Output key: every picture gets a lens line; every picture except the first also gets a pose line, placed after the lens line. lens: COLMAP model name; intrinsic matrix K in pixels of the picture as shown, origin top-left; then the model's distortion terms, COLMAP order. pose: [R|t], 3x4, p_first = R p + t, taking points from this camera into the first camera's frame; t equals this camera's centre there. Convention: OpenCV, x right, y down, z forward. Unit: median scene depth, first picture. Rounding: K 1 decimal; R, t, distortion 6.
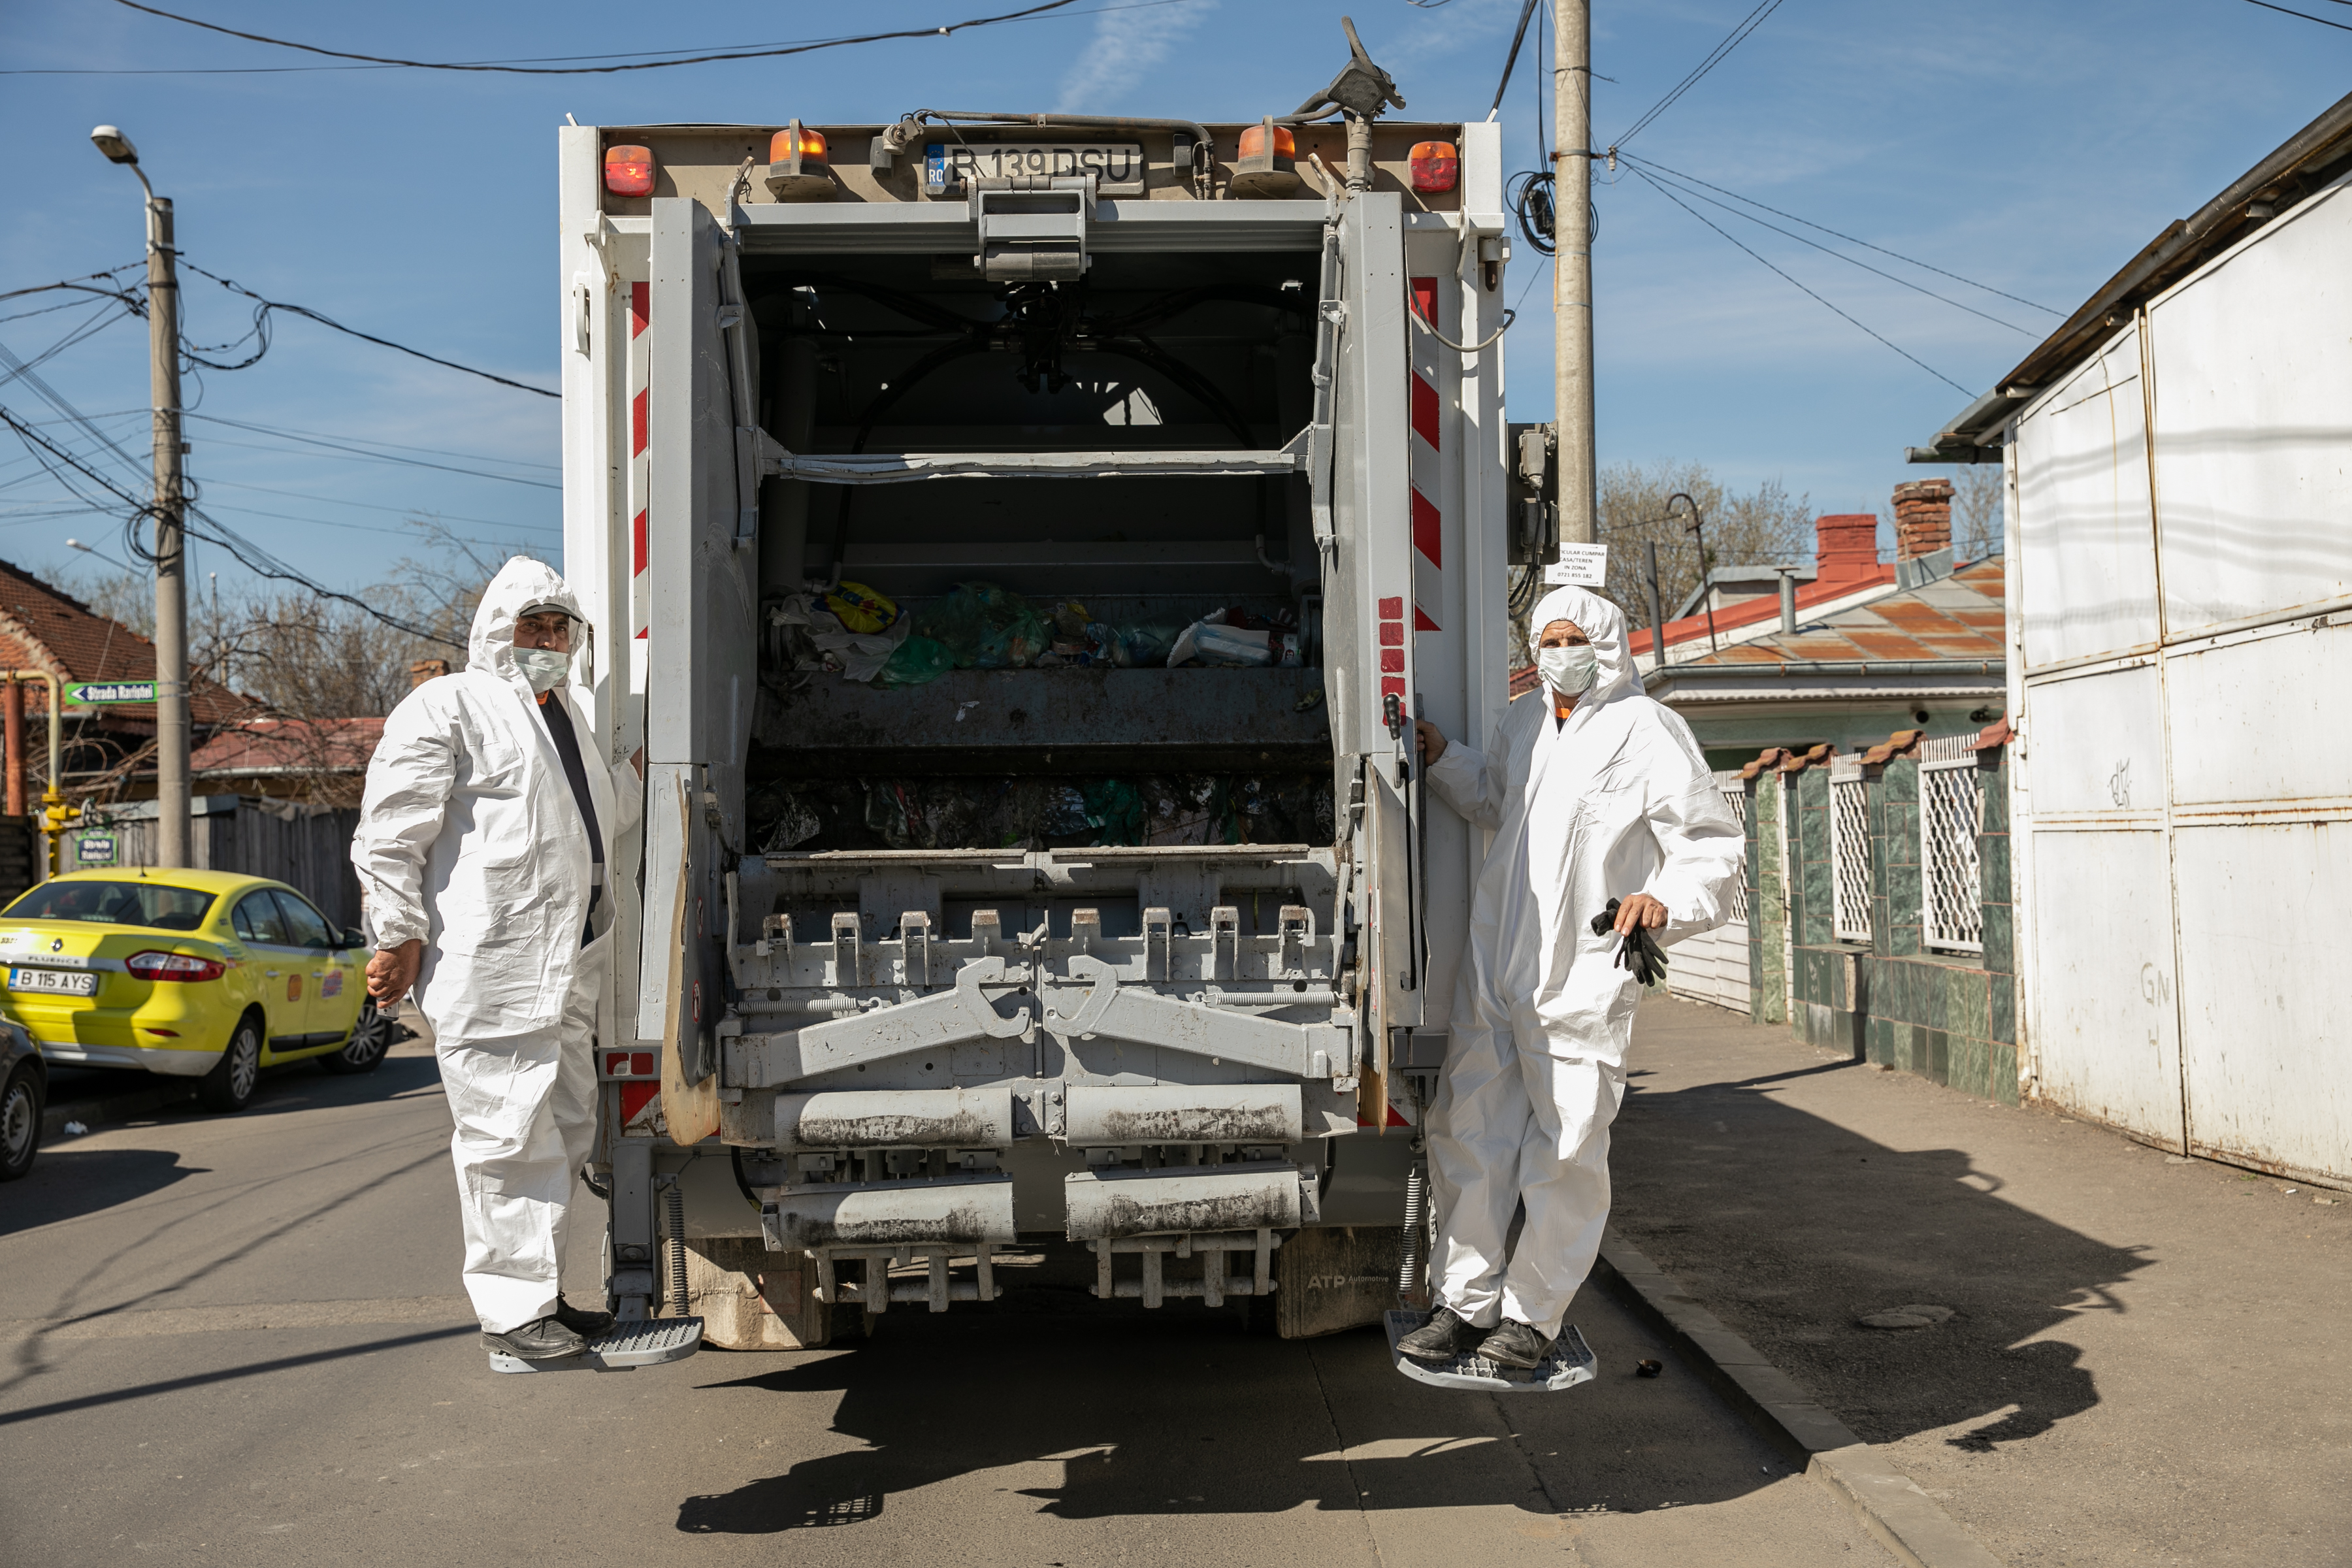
lens RADIAL K [[2788.1, 0, 1176.0], [0, 2788.1, 784.0], [0, 0, 1]] dist [-0.009412, -0.009901]
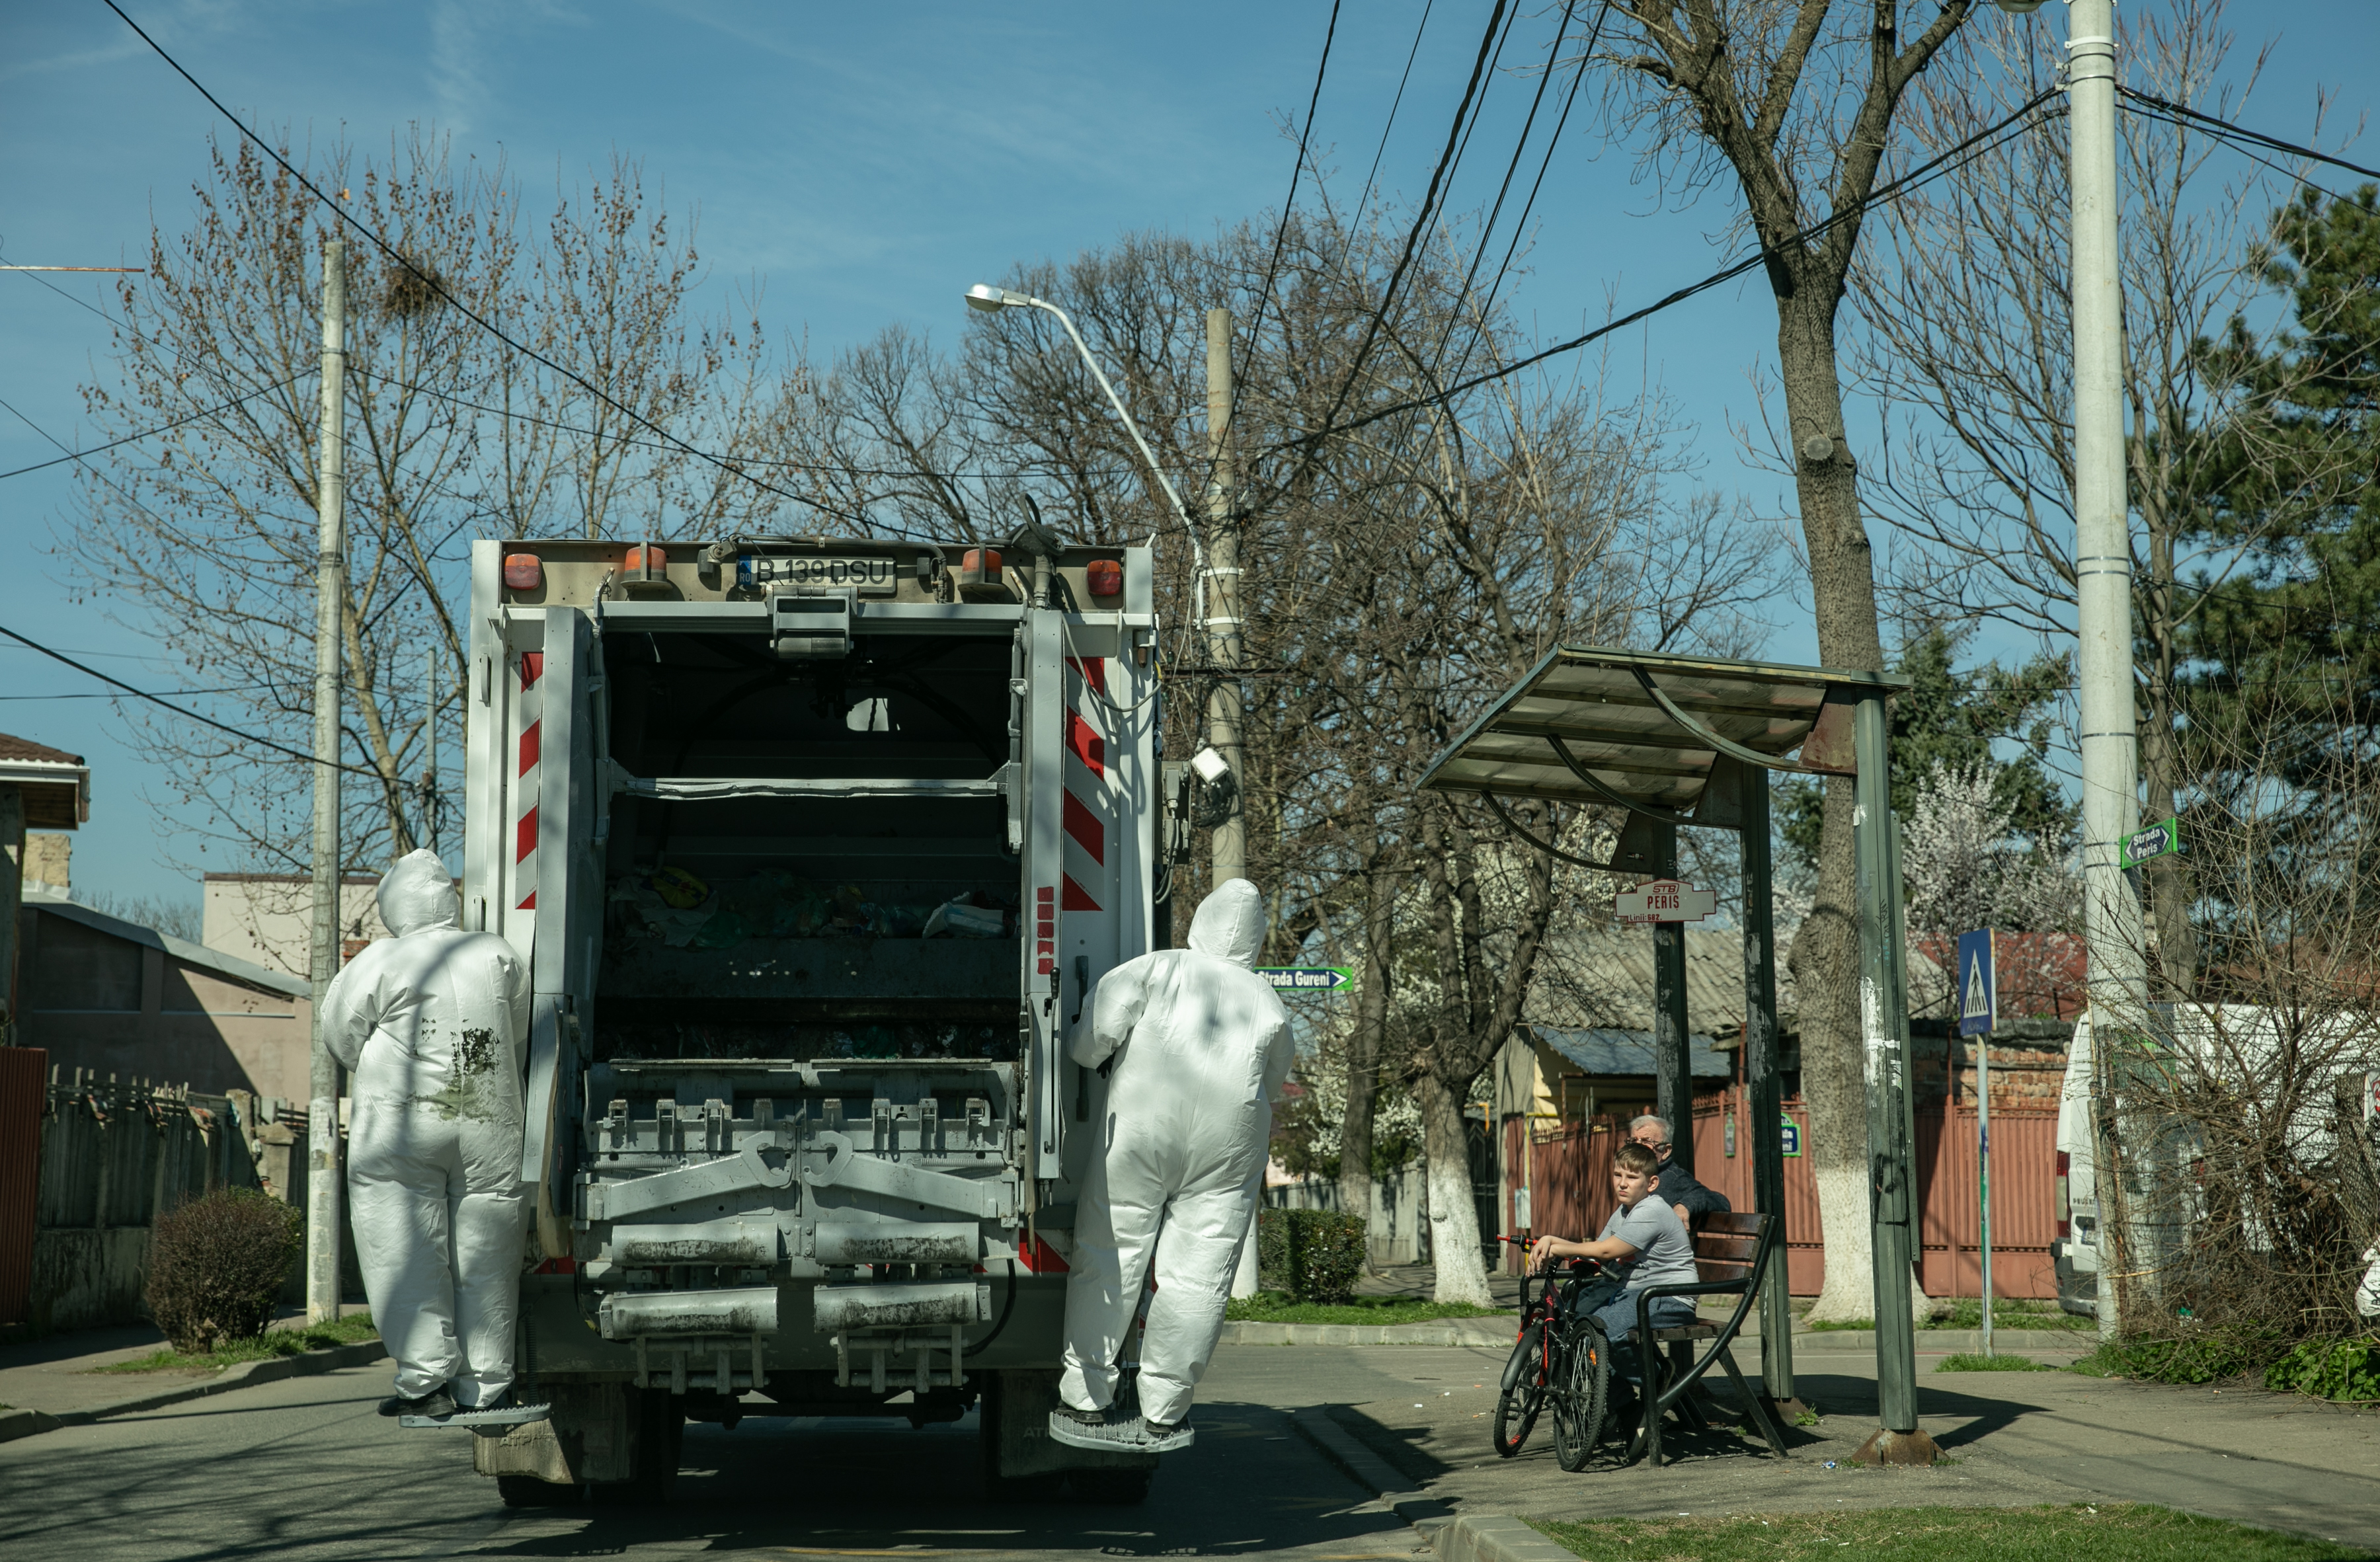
lens RADIAL K [[3111.9, 0, 1188.5], [0, 3111.9, 716.1], [0, 0, 1]] dist [0.009528, -0.004465]
pose [[0.998551, 0.016008, 0.051379, 0.060420], [-0.009798, 0.992854, -0.118929, 0.034611], [-0.052916, 0.118253, 0.991573, -0.582857]]
